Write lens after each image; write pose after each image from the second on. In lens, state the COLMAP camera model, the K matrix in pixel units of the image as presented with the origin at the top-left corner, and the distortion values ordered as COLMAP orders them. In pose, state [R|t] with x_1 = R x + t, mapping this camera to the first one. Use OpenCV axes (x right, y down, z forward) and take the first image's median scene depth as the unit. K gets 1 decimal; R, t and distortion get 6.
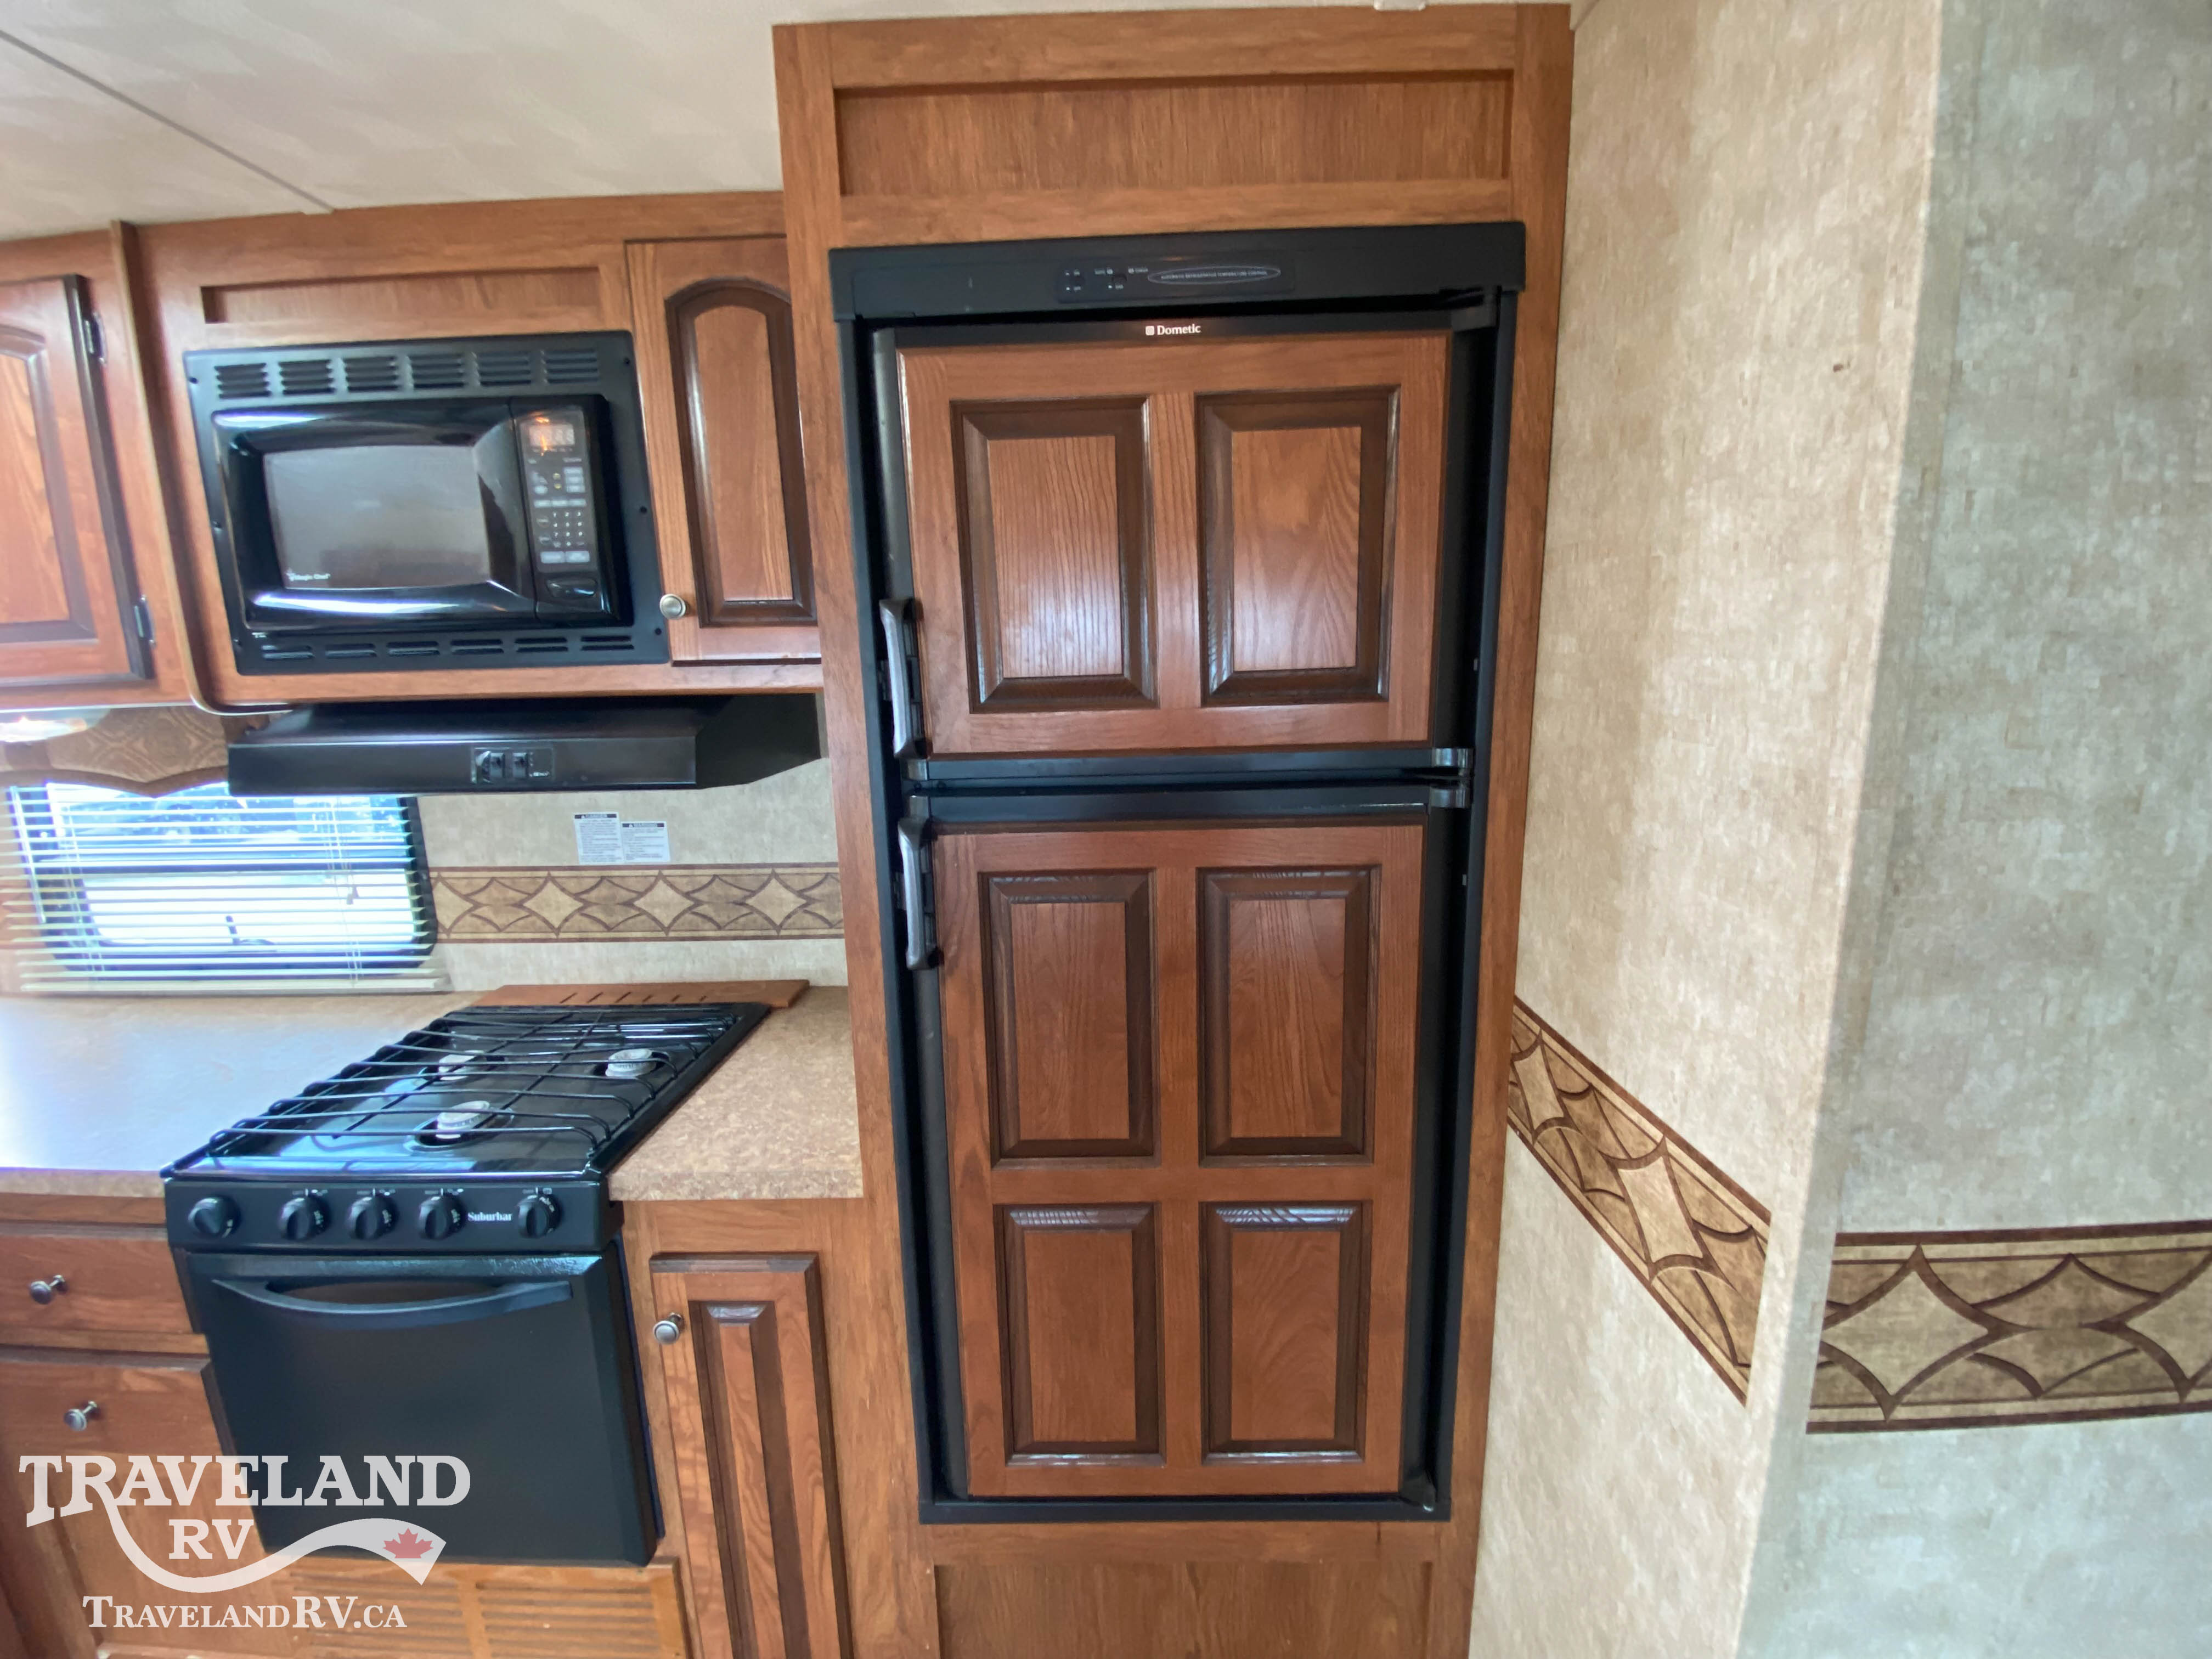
lens RADIAL K [[907.0, 0, 1108.9], [0, 907.0, 816.3], [0, 0, 1]] dist [0.015252, -0.016507]
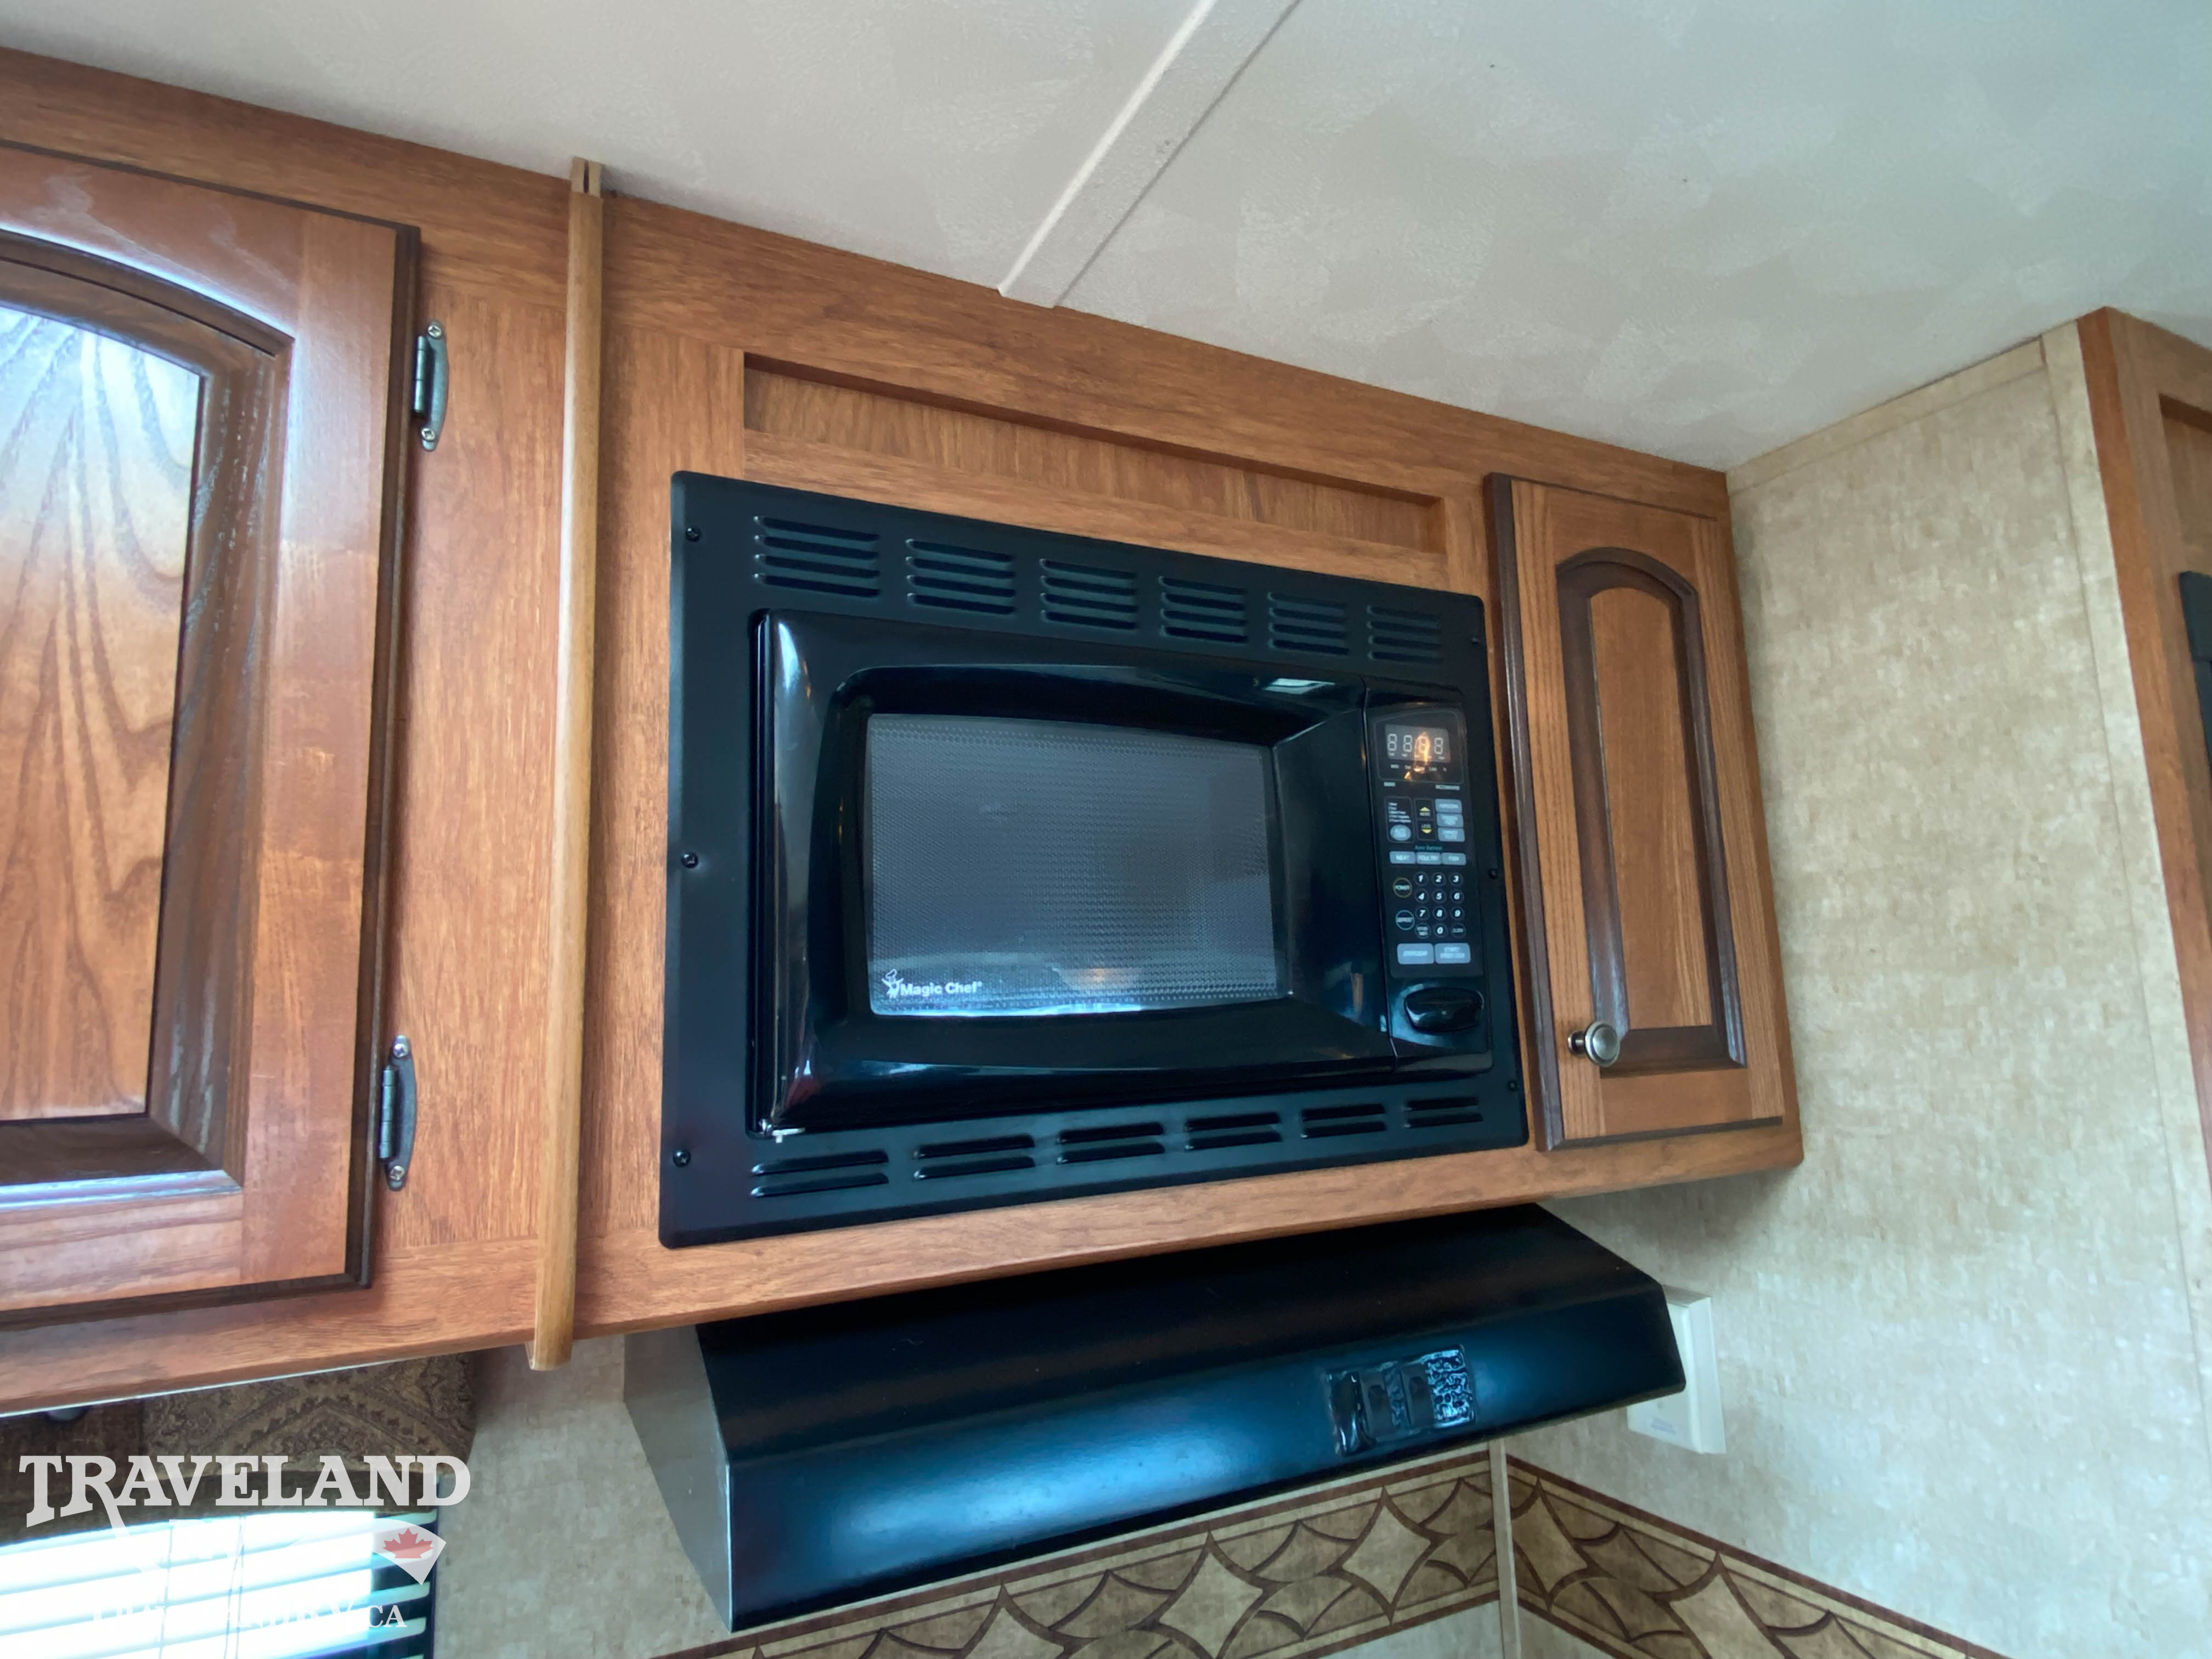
lens RADIAL K [[1235.8, 0, 1119.8], [0, 1235.8, 830.3], [0, 0, 1]] dist [0.017240, -0.012981]
pose [[0.881696, 0.059951, 0.467994, -1.115631], [0.101272, 0.944730, -0.311816, -0.147966], [-0.460822, 0.322322, 0.826893, 0.468032]]
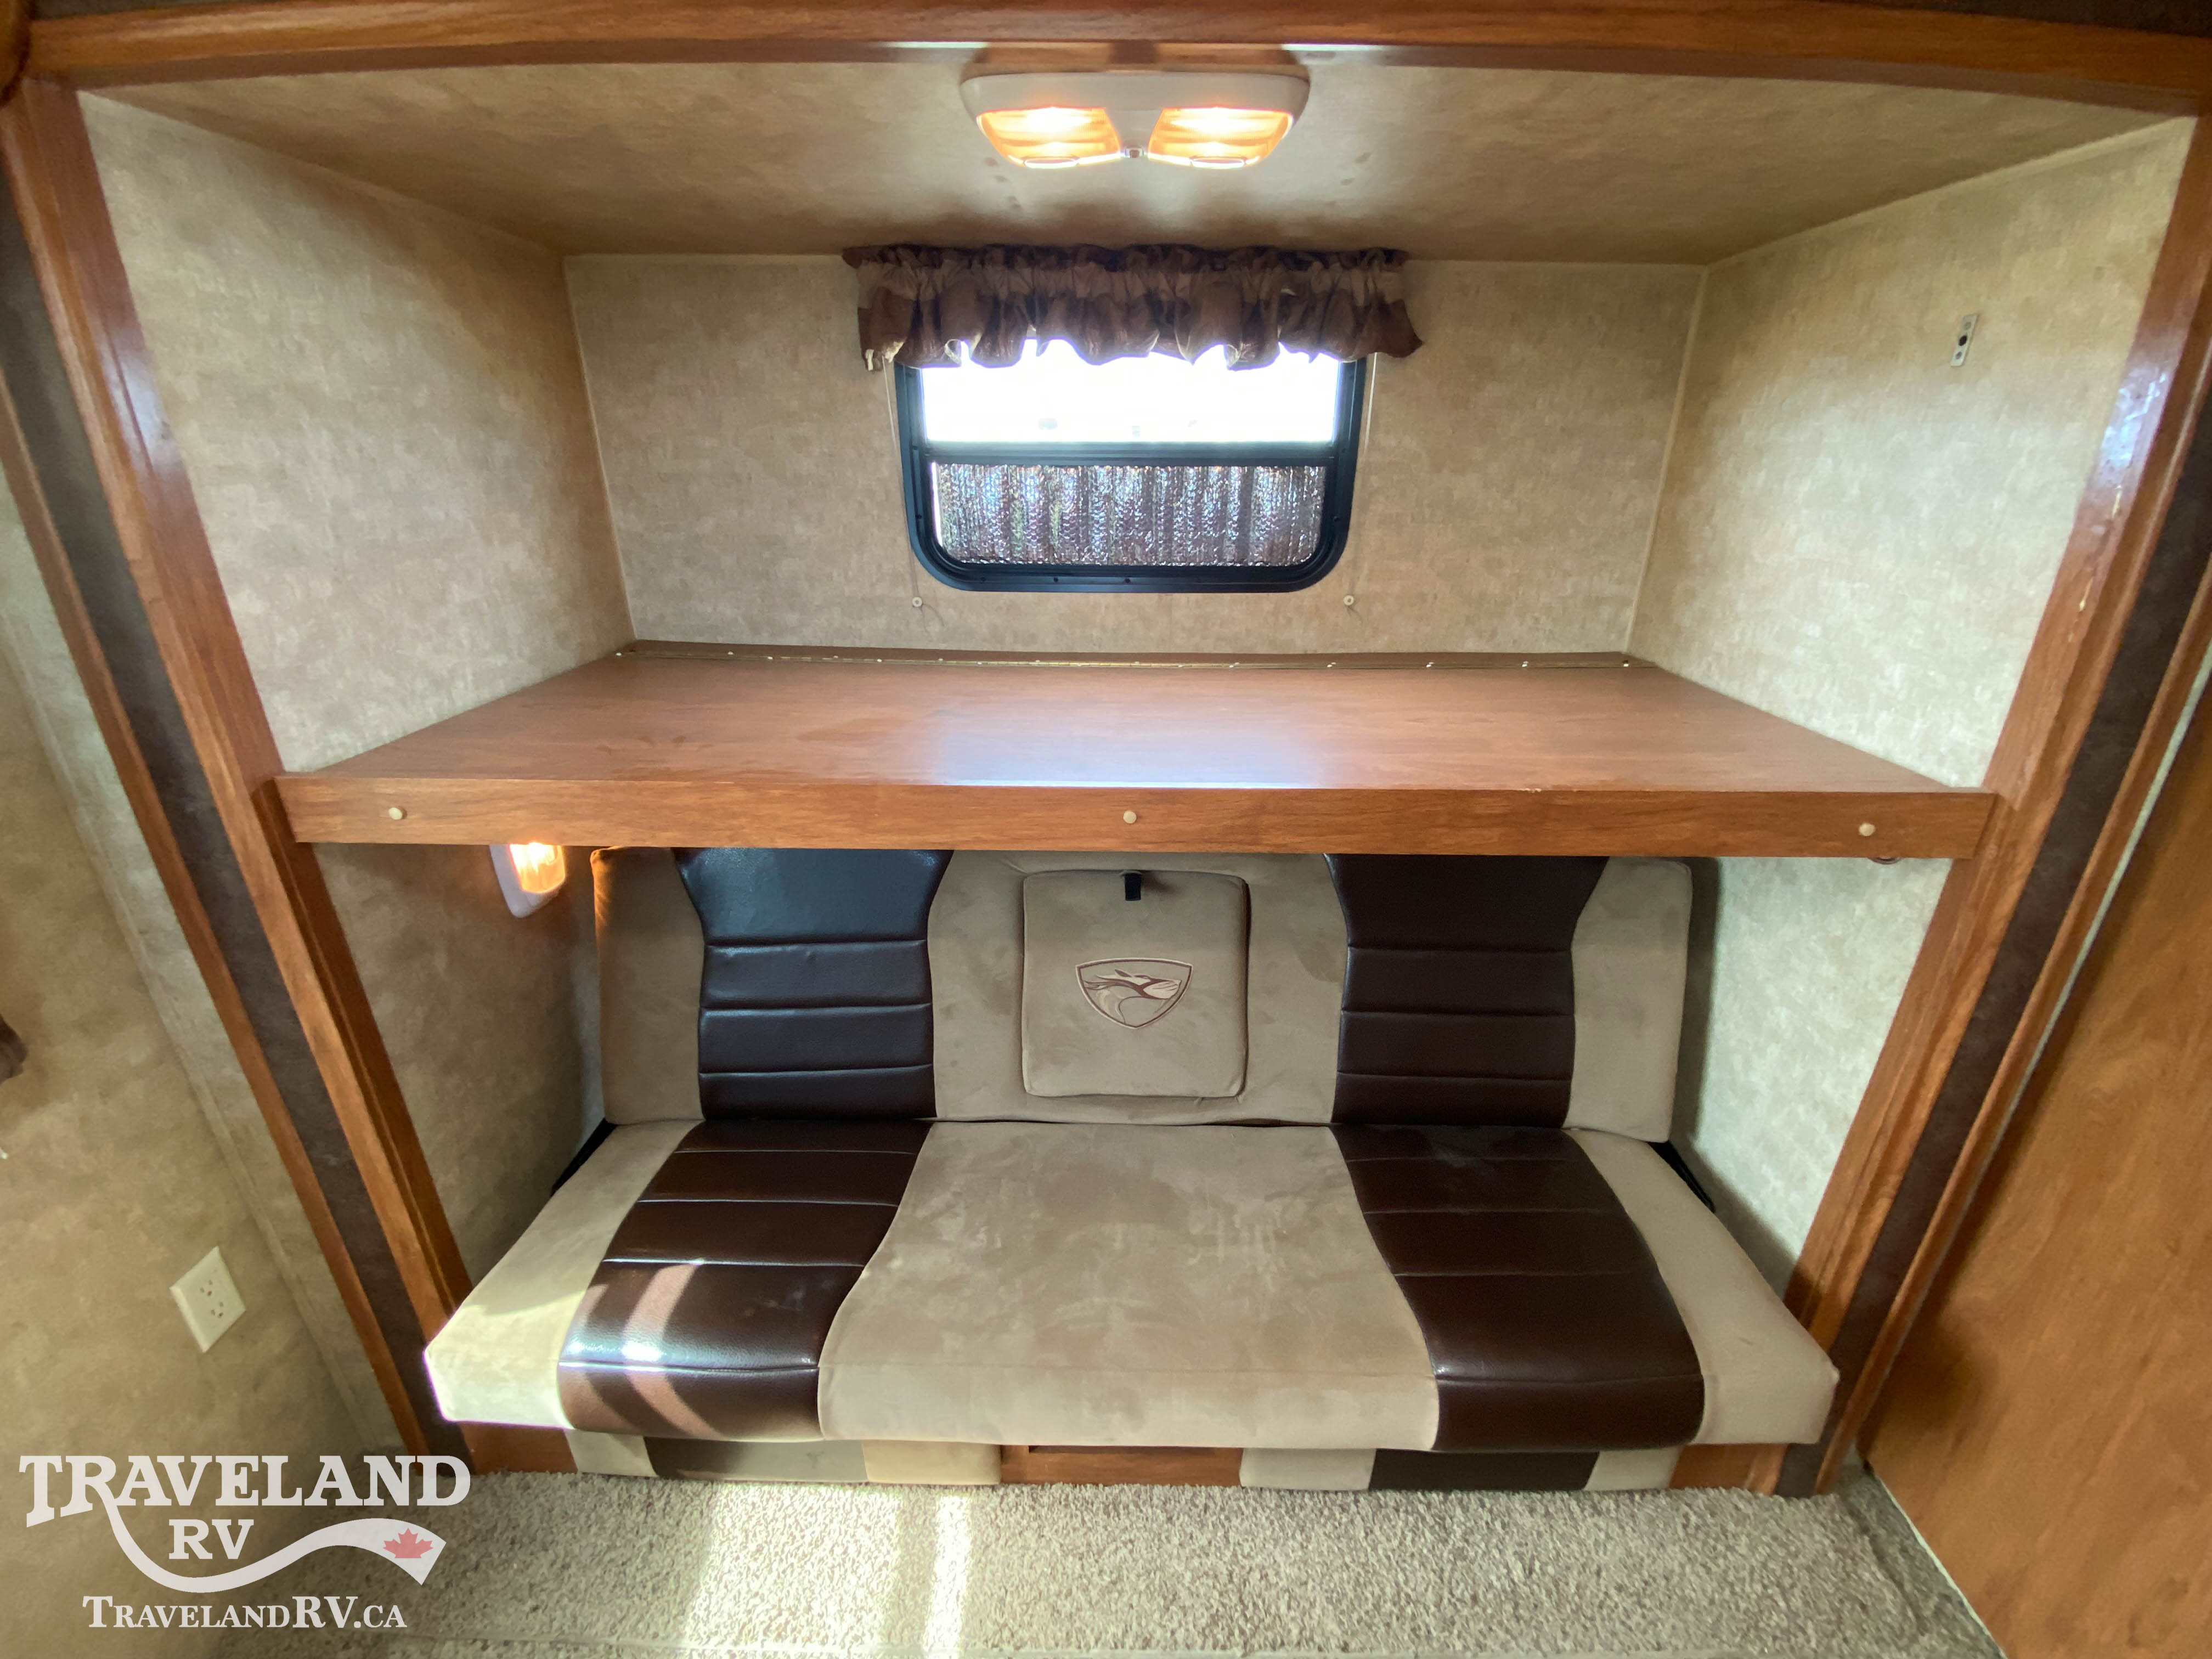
lens RADIAL K [[907.0, 0, 1112.3], [0, 907.0, 818.9], [0, 0, 1]] dist [0.015252, -0.016507]
pose [[0.999549, 0.024518, 0.017346, -0.487026], [-0.027484, 0.979585, 0.199142, -0.111803], [-0.012109, -0.199529, 0.979817, -0.374608]]
